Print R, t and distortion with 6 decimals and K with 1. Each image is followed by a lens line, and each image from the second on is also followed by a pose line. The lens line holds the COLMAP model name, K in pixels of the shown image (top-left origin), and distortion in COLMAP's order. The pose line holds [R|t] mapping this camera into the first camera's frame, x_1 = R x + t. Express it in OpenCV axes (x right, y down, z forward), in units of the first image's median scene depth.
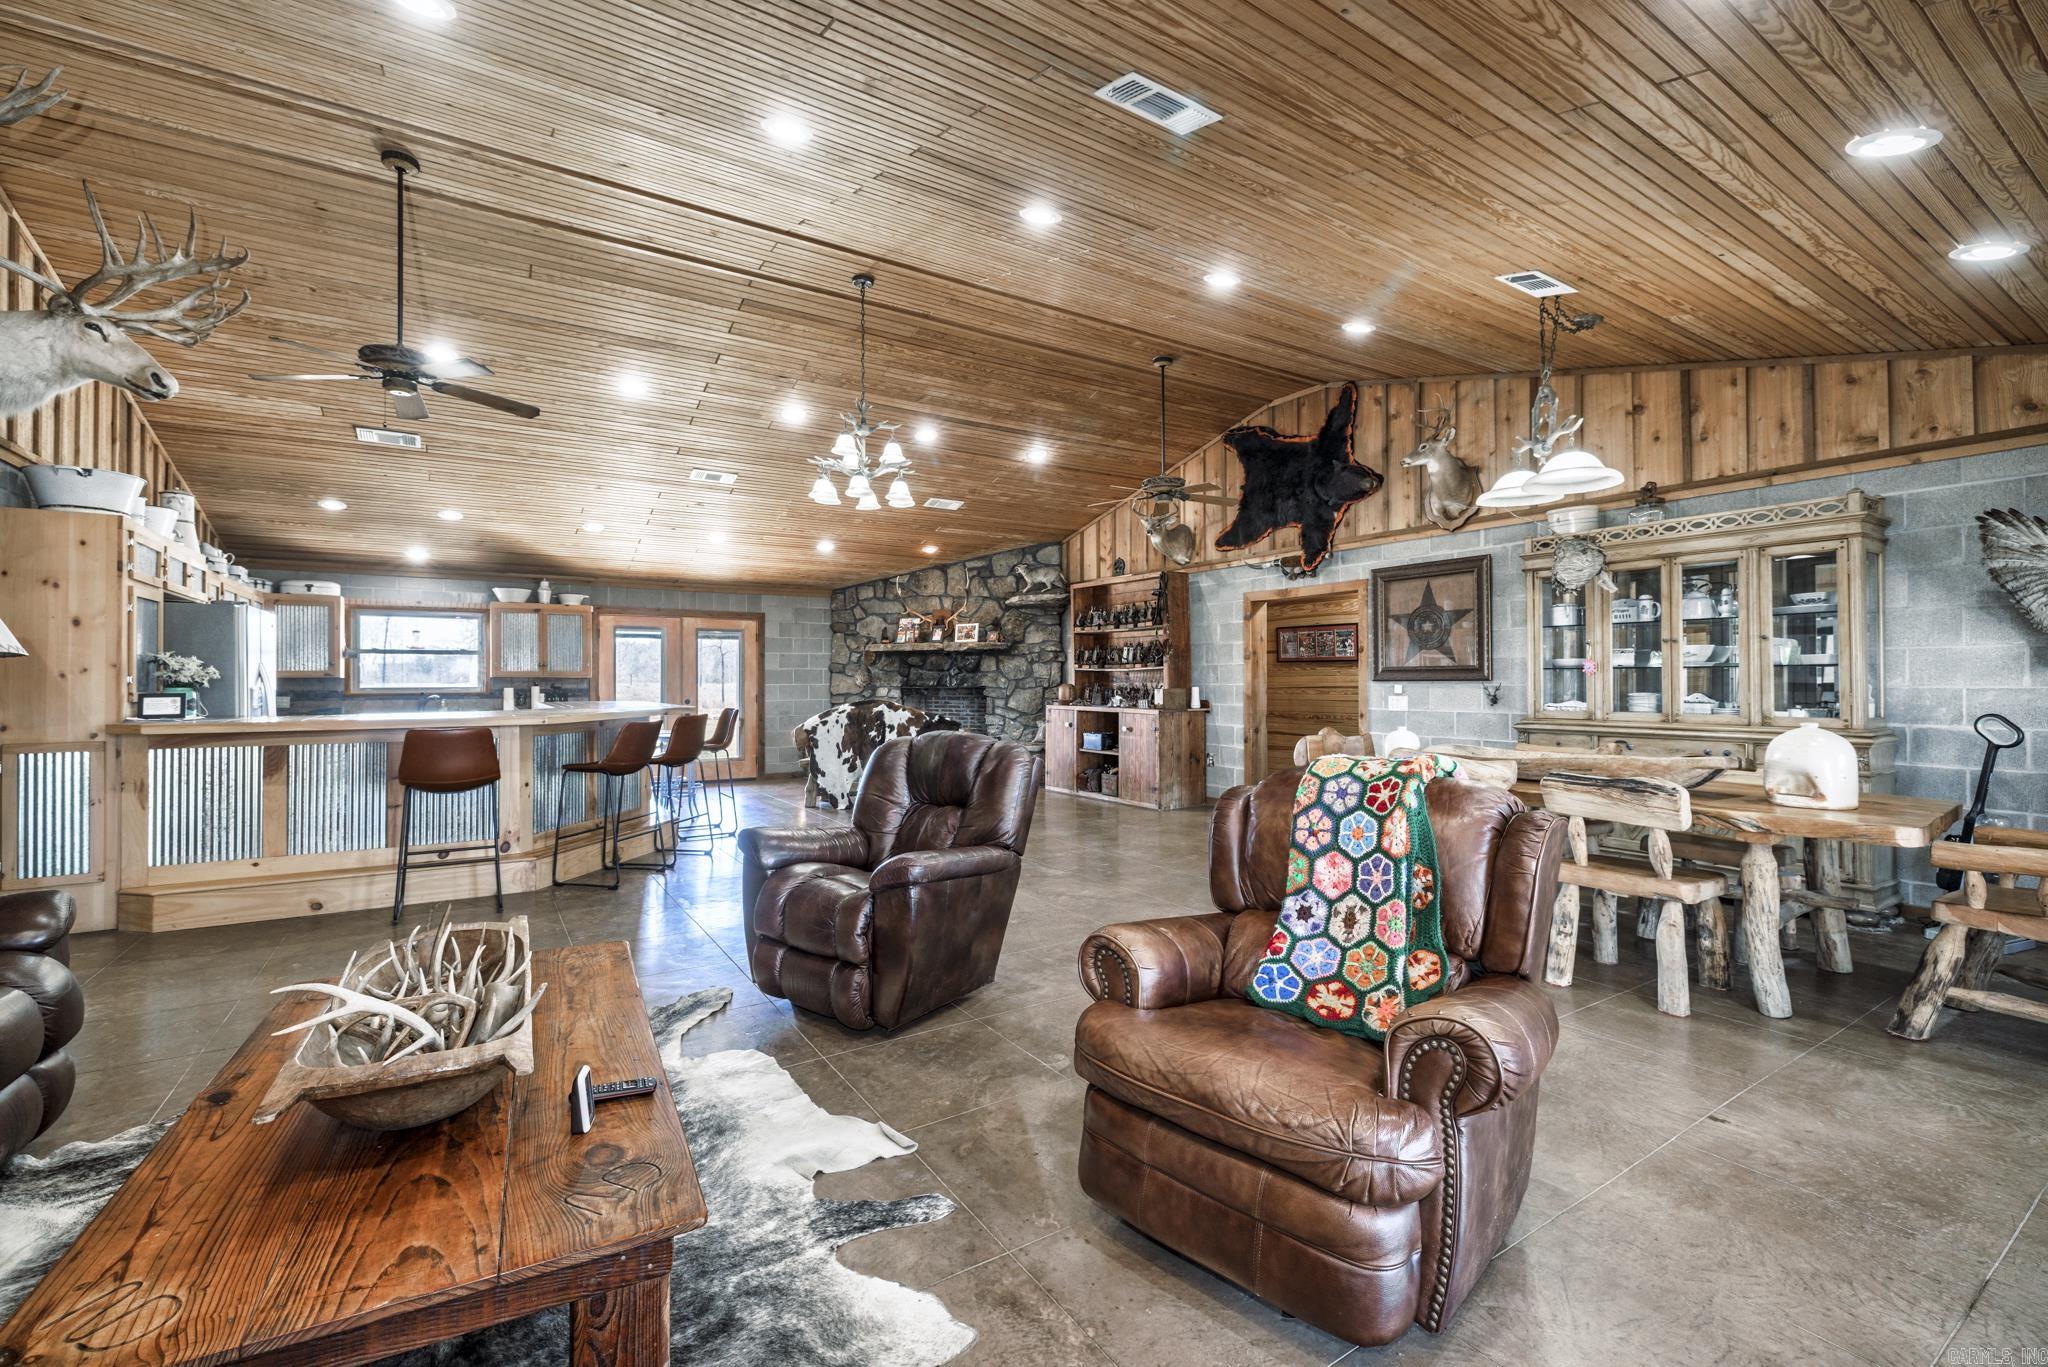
lens RADIAL K [[865.8, 0, 1007.7], [0, 865.8, 676.3], [0, 0, 1]] dist [-0.002685, 0.000557]
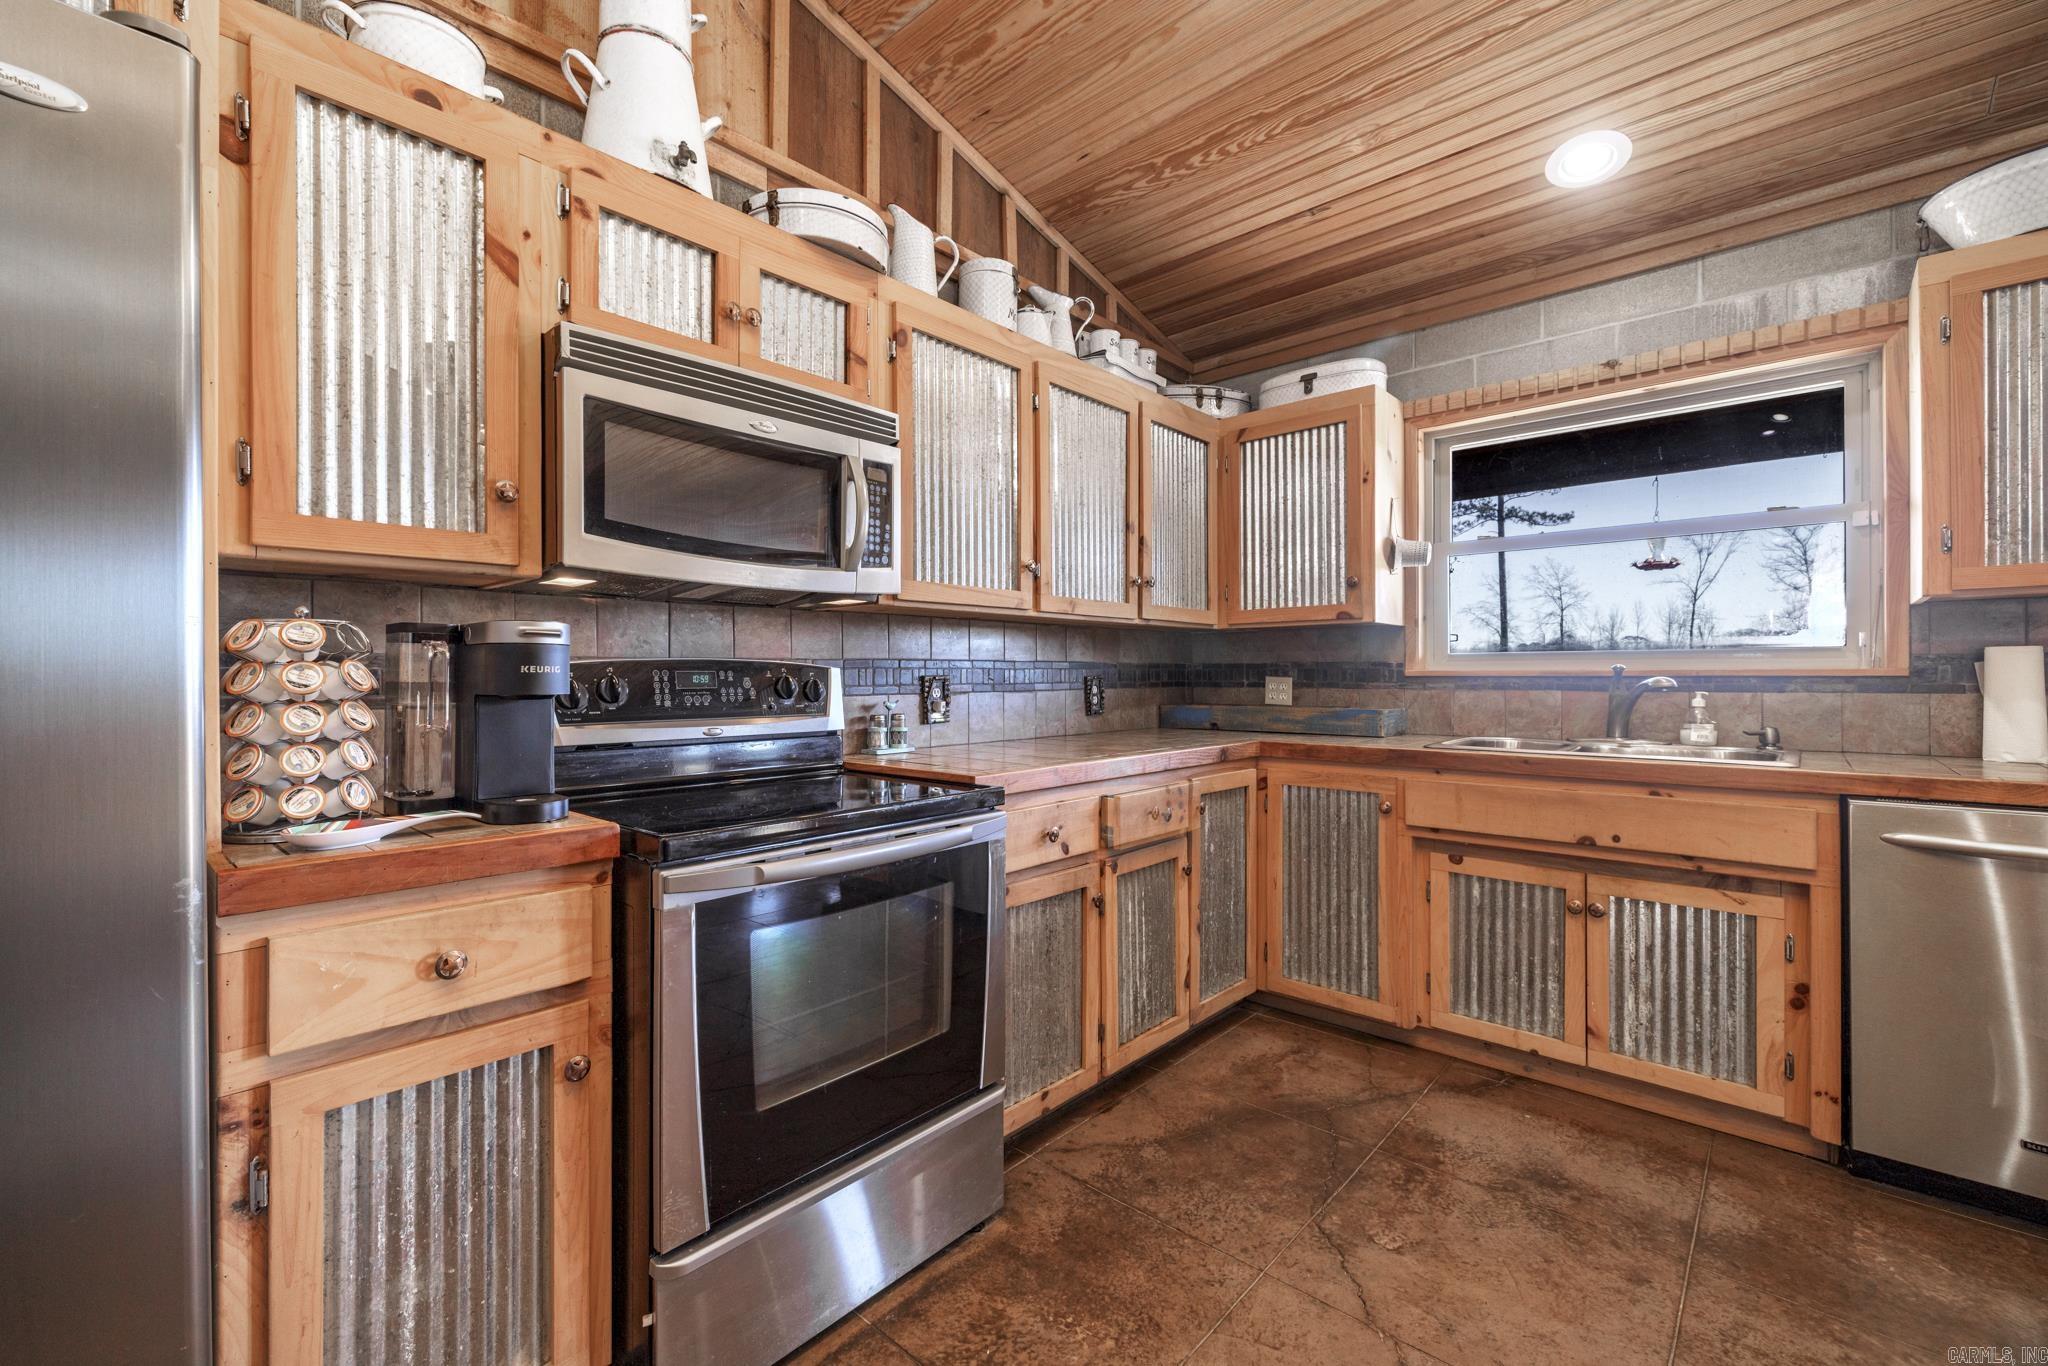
lens RADIAL K [[865.8, 0, 1015.8], [0, 865.8, 677.8], [0, 0, 1]] dist [-0.002685, 0.000557]
pose [[0.283724, 0.003715, -0.958899, -0.385014], [0.005782, 0.999968, 0.005585, 0.016793], [0.958889, -0.007129, 0.283693, 0.610838]]
